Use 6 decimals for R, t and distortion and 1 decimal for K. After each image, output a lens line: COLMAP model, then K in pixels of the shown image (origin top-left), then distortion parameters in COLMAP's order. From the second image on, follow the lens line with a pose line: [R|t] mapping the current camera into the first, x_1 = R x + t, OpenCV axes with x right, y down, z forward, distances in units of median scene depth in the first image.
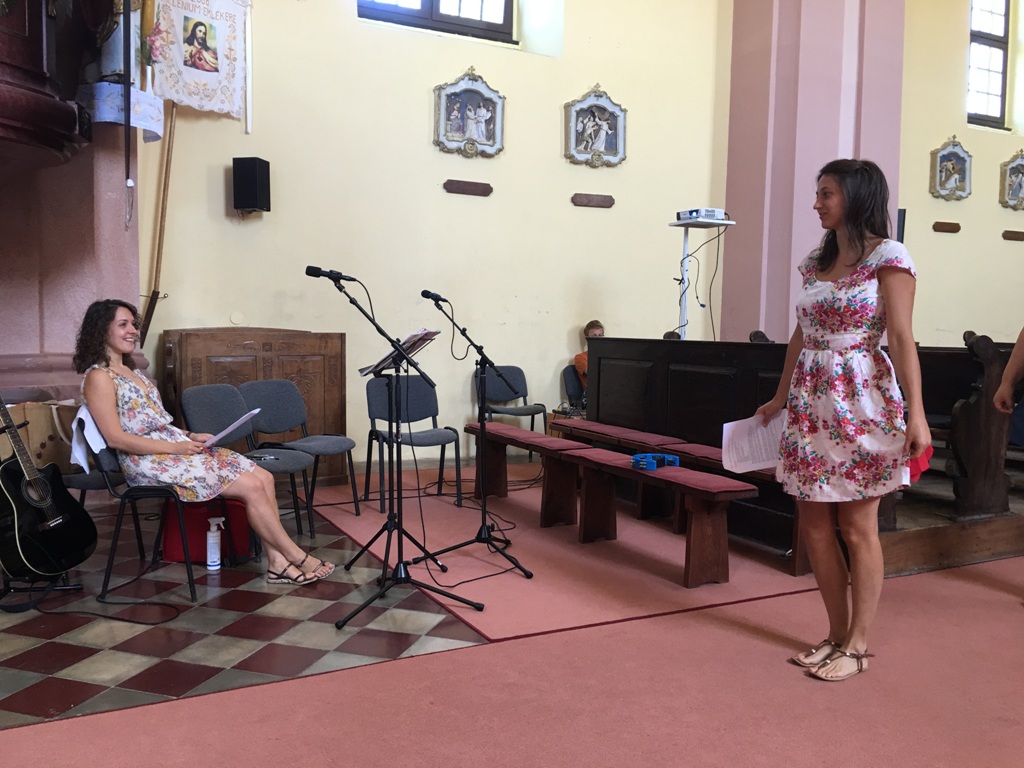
lens RADIAL K [[873.0, 0, 494.1], [0, 873.0, 375.9], [0, 0, 1]] dist [0.081677, -0.119722]
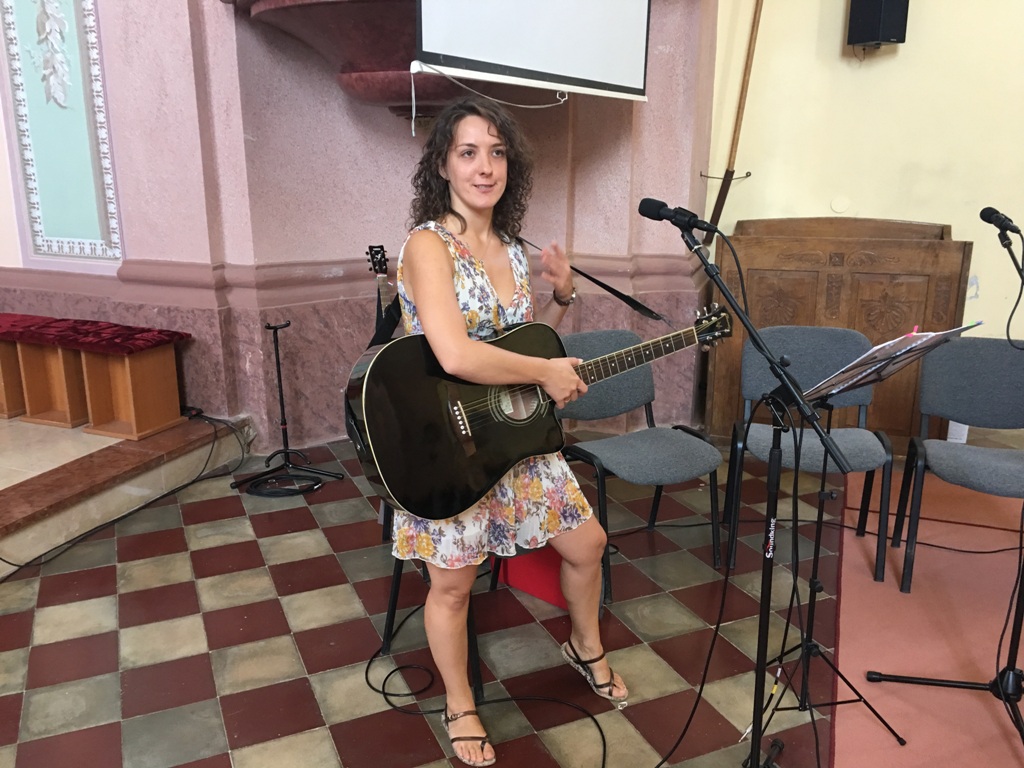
lens RADIAL K [[873.0, 0, 492.7], [0, 873.0, 398.6], [0, 0, 1]] dist [0.081677, -0.119722]
pose [[0.670843, 0.190986, -0.716585, 0.060666], [-0.037364, 0.973747, 0.224547, -0.057899], [0.740658, -0.123861, 0.660367, 0.268273]]
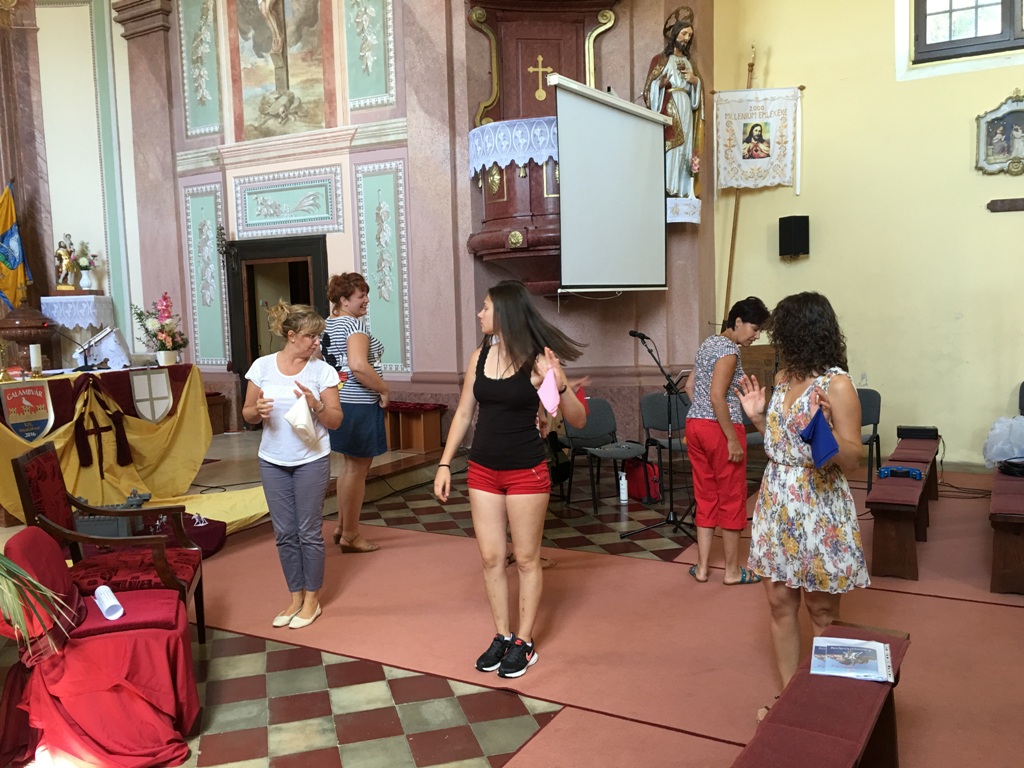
lens RADIAL K [[873.0, 0, 501.5], [0, 873.0, 382.2], [0, 0, 1]] dist [0.081677, -0.119722]
pose [[0.550024, 0.043879, -0.833995, 0.525040], [-0.012666, 0.998942, 0.044204, -0.046492], [0.835053, -0.013749, 0.549998, -0.077314]]
